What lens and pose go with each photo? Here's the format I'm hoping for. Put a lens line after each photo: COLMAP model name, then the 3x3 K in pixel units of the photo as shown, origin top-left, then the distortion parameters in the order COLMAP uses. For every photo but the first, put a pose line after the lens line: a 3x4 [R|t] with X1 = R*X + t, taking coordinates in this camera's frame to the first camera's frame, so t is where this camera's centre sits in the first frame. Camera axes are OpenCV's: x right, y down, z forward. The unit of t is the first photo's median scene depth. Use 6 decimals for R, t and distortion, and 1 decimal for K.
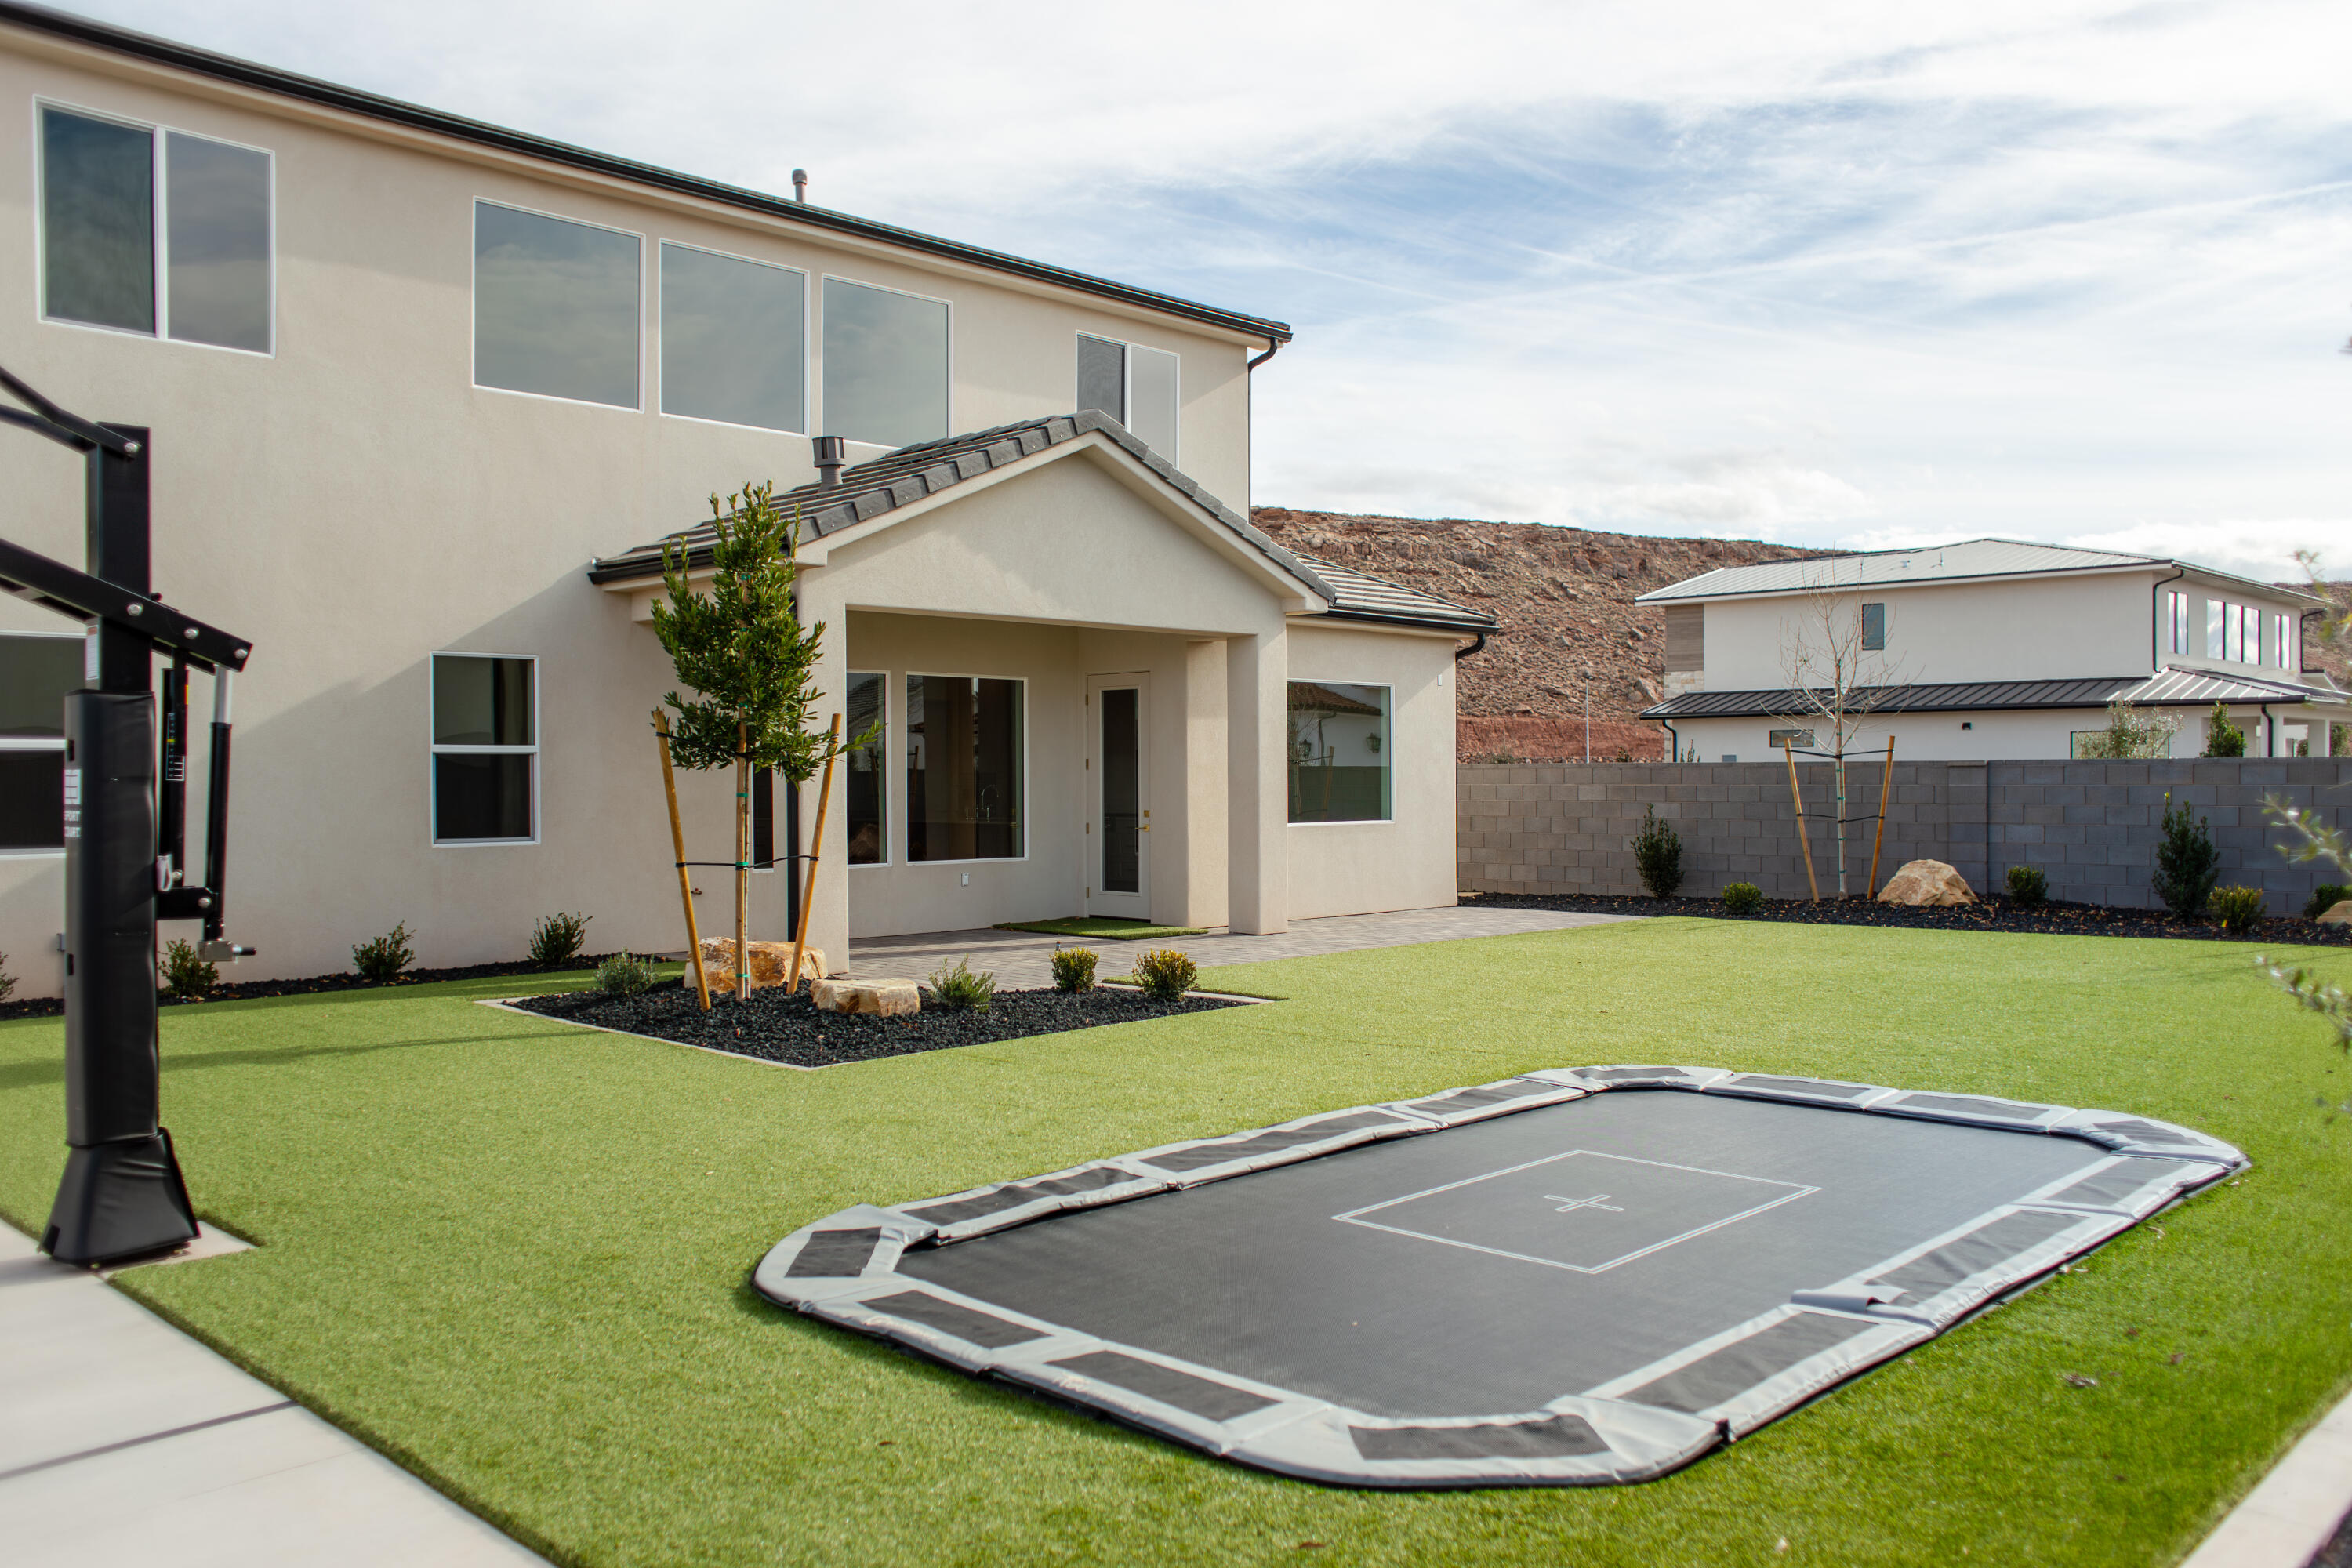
lens RADIAL K [[1901.7, 0, 1176.0], [0, 1901.7, 784.0], [0, 0, 1]] dist [-0.089274, 0.111666]
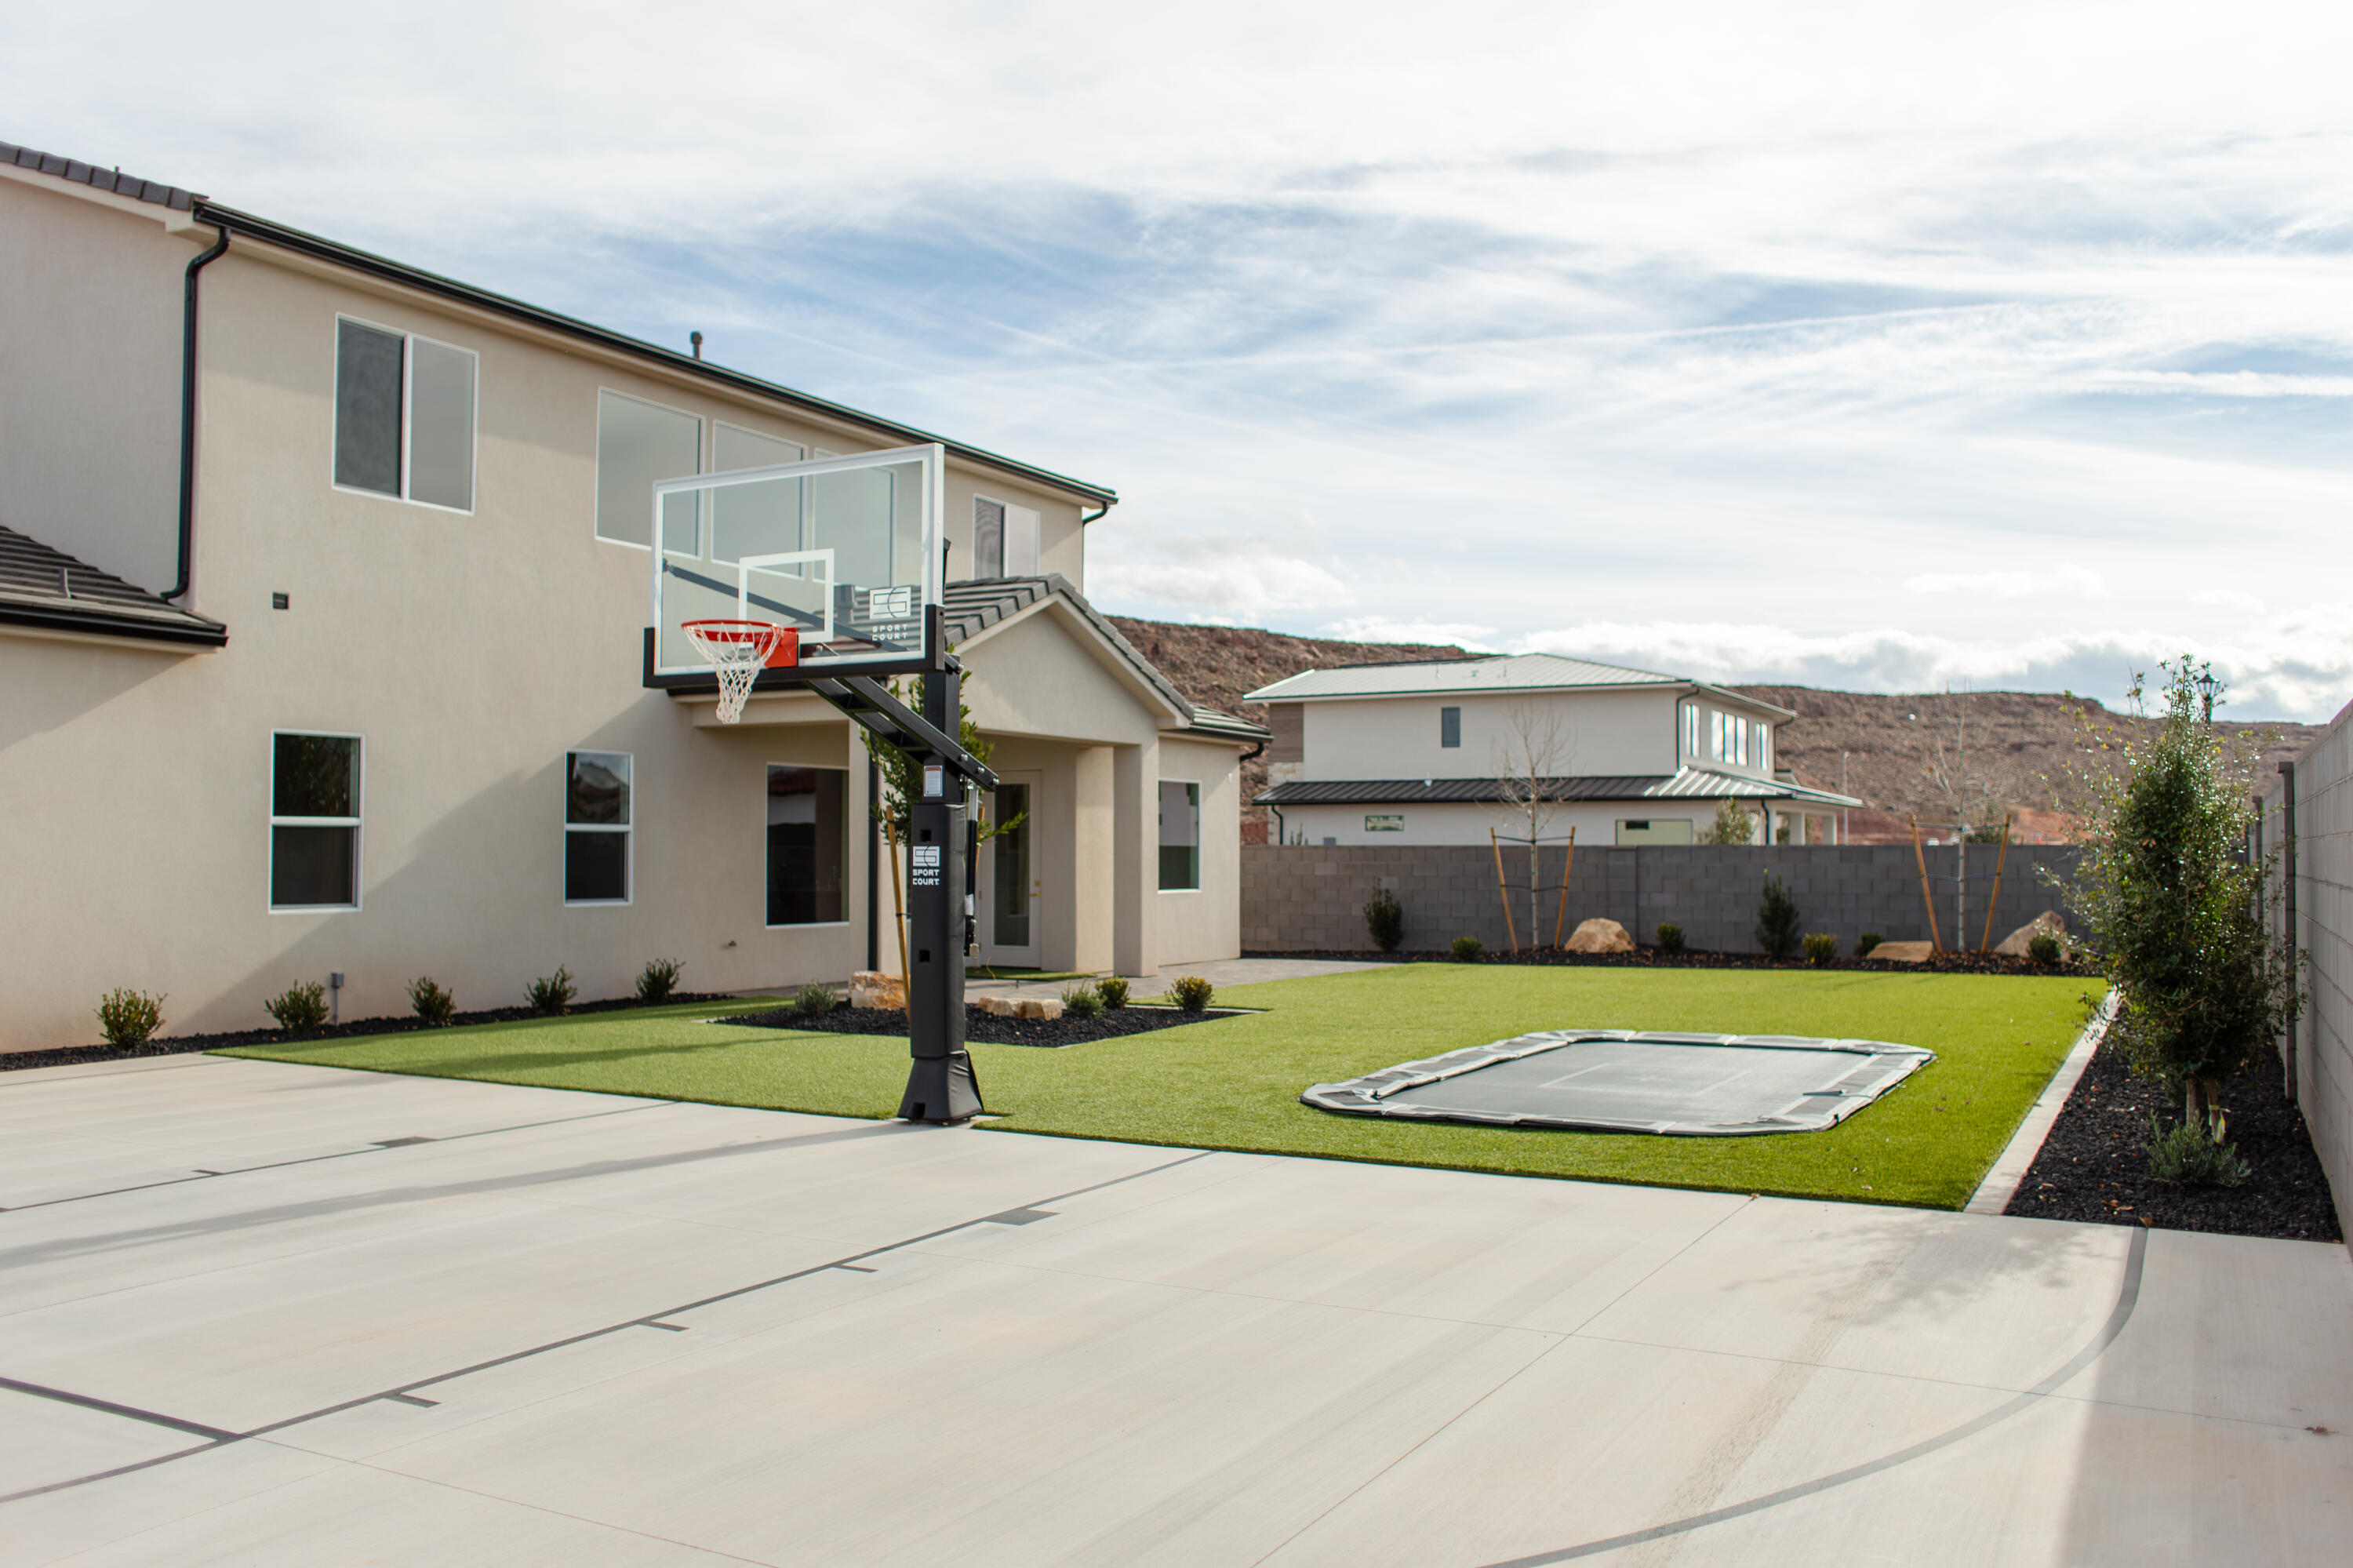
lens RADIAL K [[1929.3, 0, 1209.5], [0, 1929.3, 787.7], [0, 0, 1]] dist [-0.066181, -0.001401]
pose [[0.961706, 0.015713, 0.273632, -0.237372], [-0.005125, 0.999212, -0.039367, 0.001973], [-0.274035, 0.036457, 0.961029, -0.240869]]
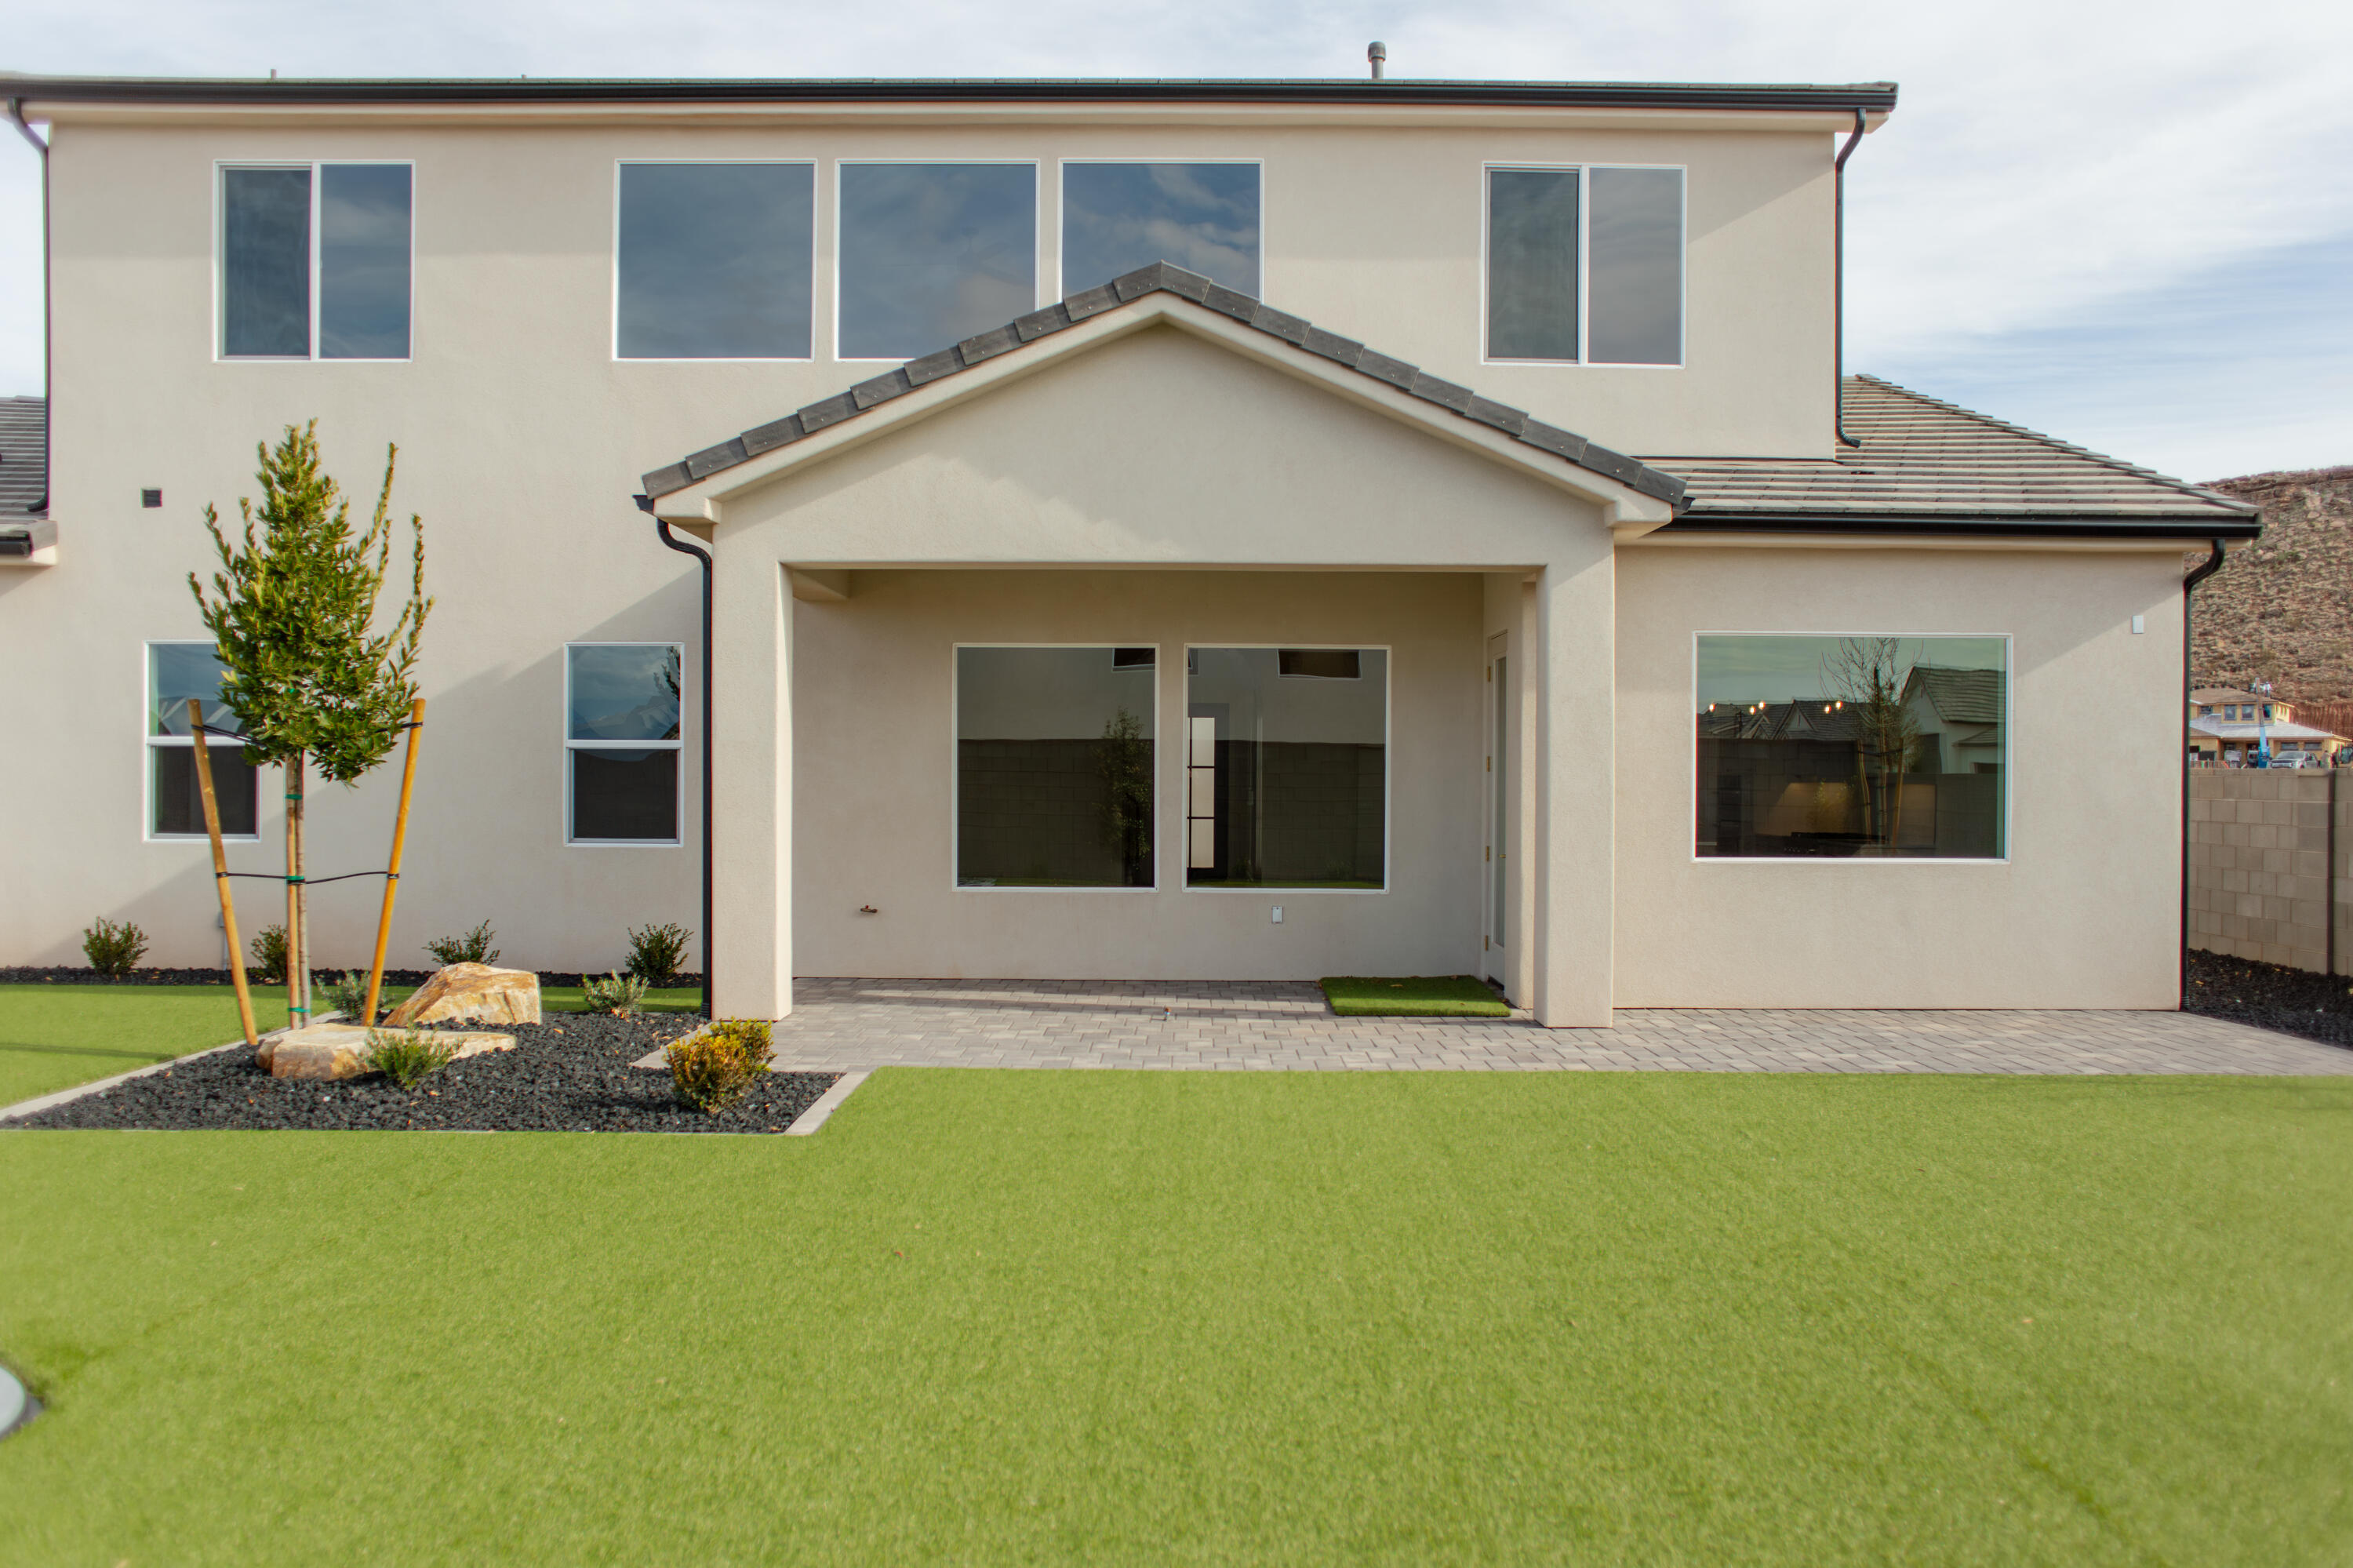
lens RADIAL K [[1910.1, 0, 1176.5], [0, 1910.1, 784.0], [0, 0, 1]] dist [-0.058737, 0.001013]
pose [[0.692012, 0.011499, -0.721794, 0.371334], [-0.011433, 0.999922, 0.004969, -0.004670], [0.721795, 0.004813, 0.692090, 0.397477]]
